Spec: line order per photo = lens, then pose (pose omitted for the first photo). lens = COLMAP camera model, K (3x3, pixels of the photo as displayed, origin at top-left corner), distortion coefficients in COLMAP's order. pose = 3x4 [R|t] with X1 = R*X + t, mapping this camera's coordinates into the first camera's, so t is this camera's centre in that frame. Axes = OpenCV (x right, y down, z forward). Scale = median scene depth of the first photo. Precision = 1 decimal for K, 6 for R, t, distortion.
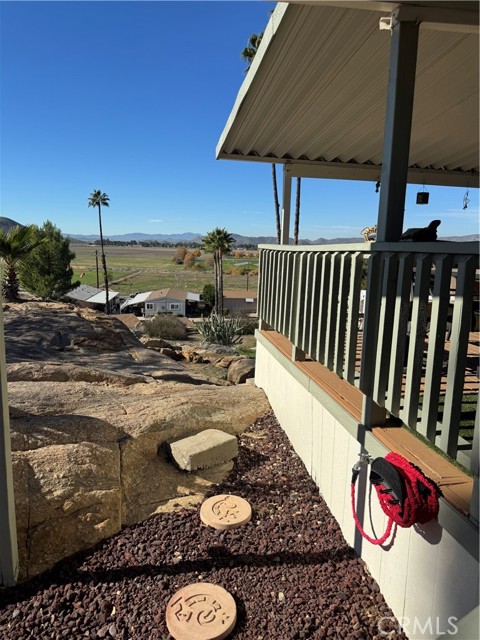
lens RADIAL K [[447.1, 0, 241.0], [0, 447.1, 316.6], [0, 0, 1]] dist [0.006396, -0.003676]
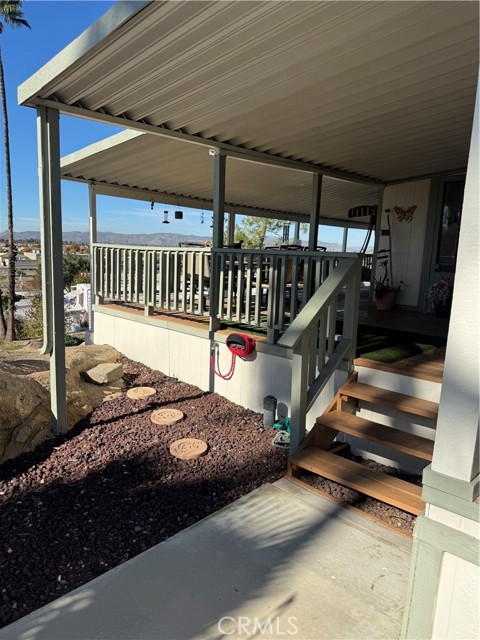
lens RADIAL K [[447.1, 0, 238.6], [0, 447.1, 322.1], [0, 0, 1]] dist [0.006396, -0.003676]
pose [[0.797108, -0.087643, 0.597443, -0.716961], [0.075253, 0.996116, 0.045724, 0.083374], [-0.599129, 0.008512, 0.800607, -0.645481]]
